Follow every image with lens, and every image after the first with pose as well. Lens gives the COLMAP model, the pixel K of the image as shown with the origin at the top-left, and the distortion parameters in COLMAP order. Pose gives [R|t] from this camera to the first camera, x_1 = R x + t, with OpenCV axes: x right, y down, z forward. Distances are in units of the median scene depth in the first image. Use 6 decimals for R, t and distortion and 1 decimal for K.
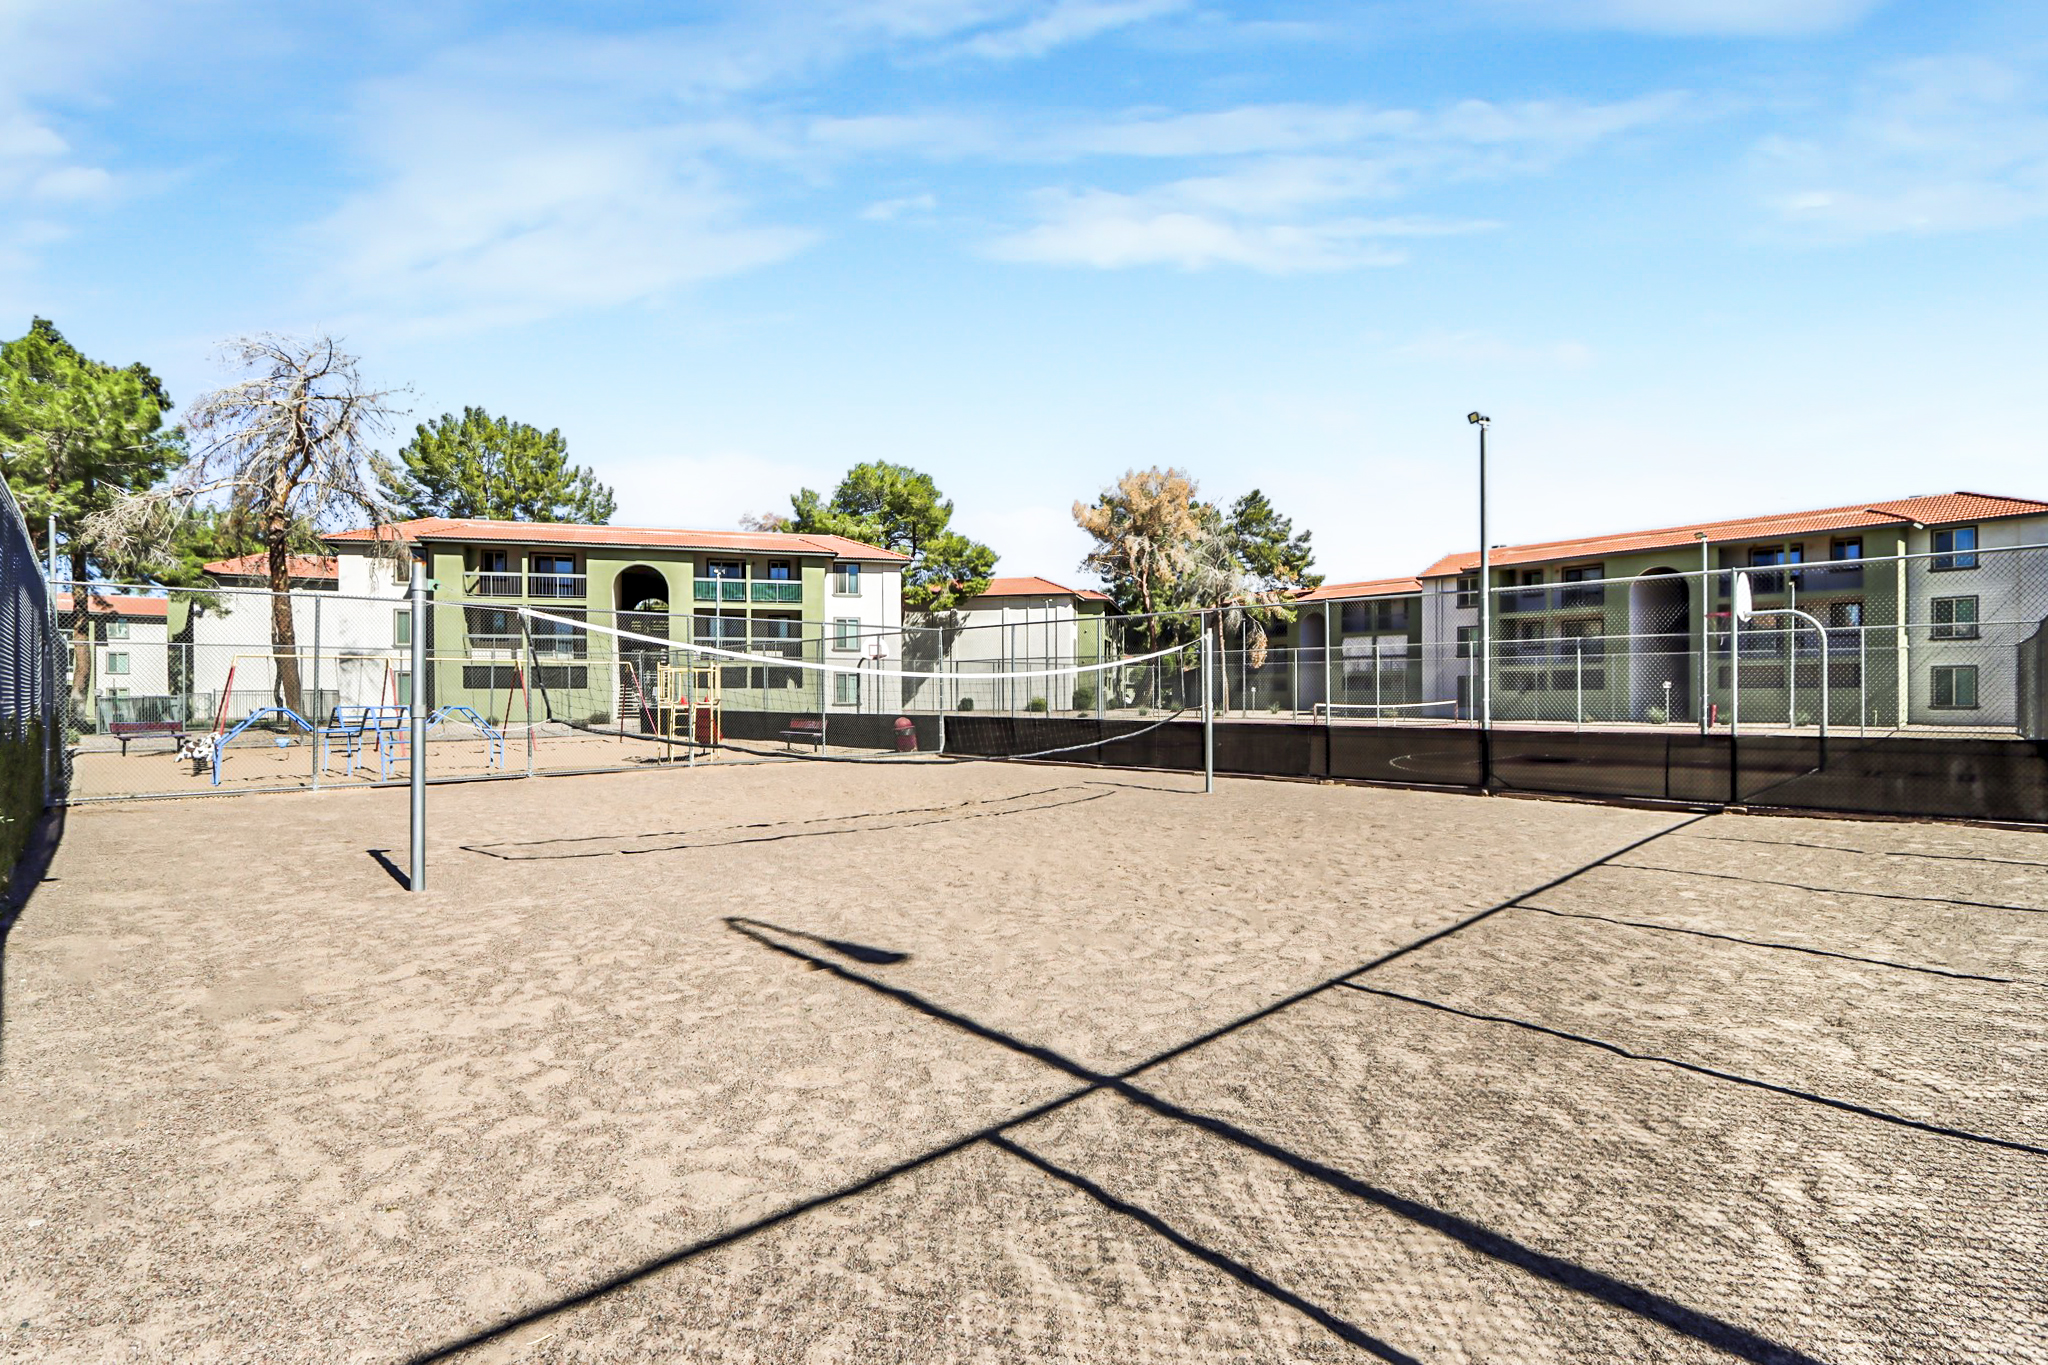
lens RADIAL K [[928.3, 0, 1029.6], [0, 928.3, 687.8], [0, 0, 1]] dist [0.000569, -0.000372]
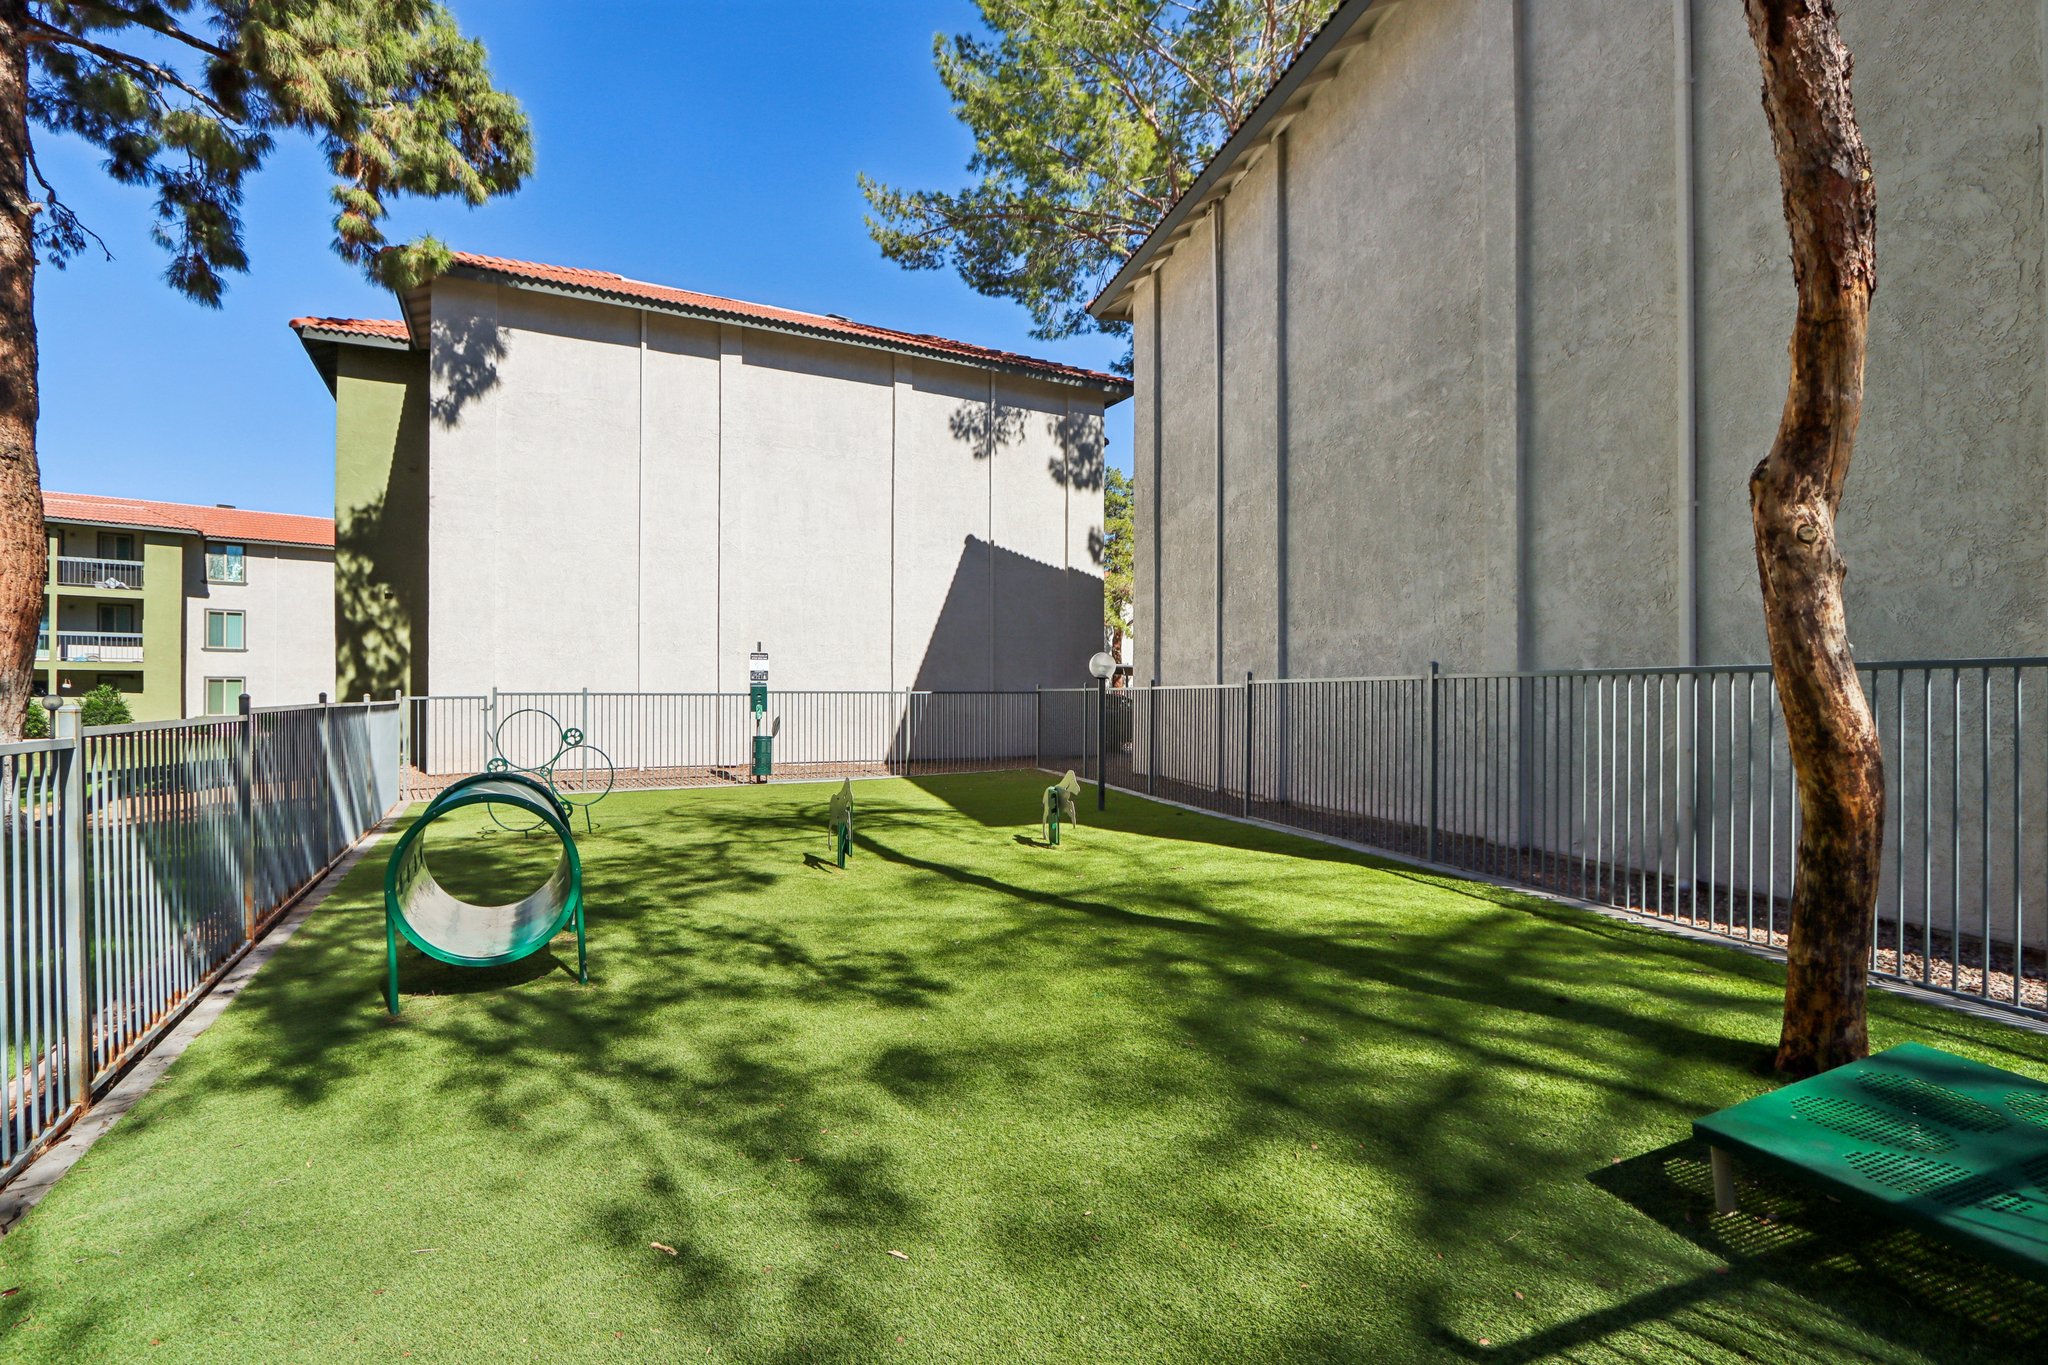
lens RADIAL K [[928.3, 0, 1029.6], [0, 928.3, 687.8], [0, 0, 1]] dist [0.000569, -0.000372]
pose [[0.996820, 0.010440, -0.078997, -0.727856], [-0.010829, 0.999931, -0.004492, 0.005327], [0.078945, 0.005333, 0.996865, 0.766962]]
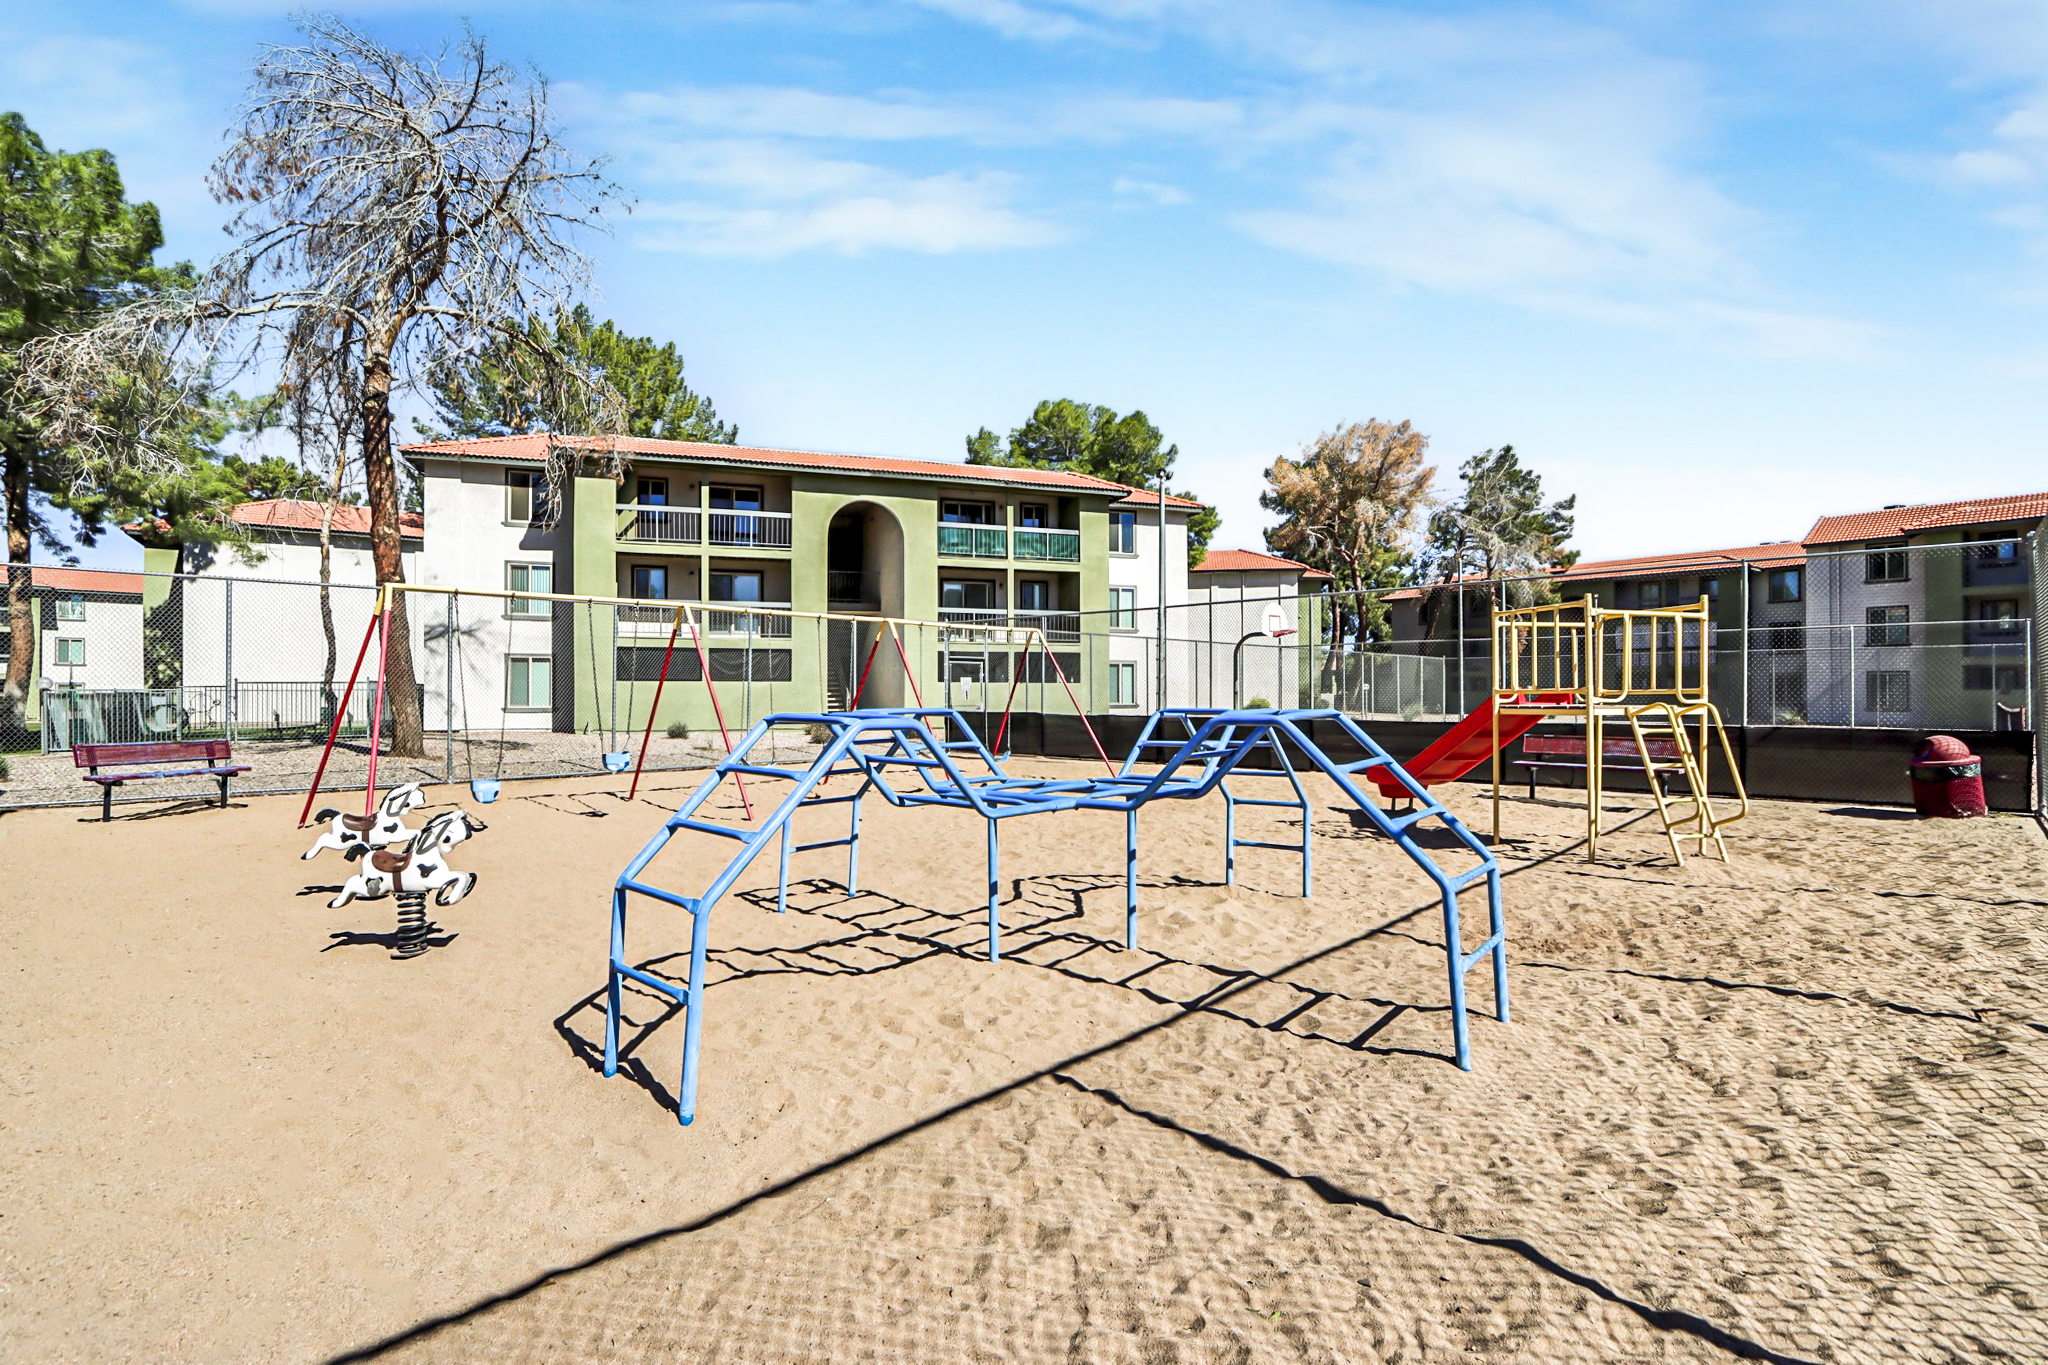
lens RADIAL K [[911.1, 0, 1024.0], [0, 911.1, 682.5], [0, 0, 1]] dist [-0.009629, -0.000247]
pose [[0.999159, 0.002933, 0.040892, -0.299389], [-0.002624, 0.999968, -0.007620, 0.005455], [-0.040913, 0.007507, 0.999135, 0.297260]]
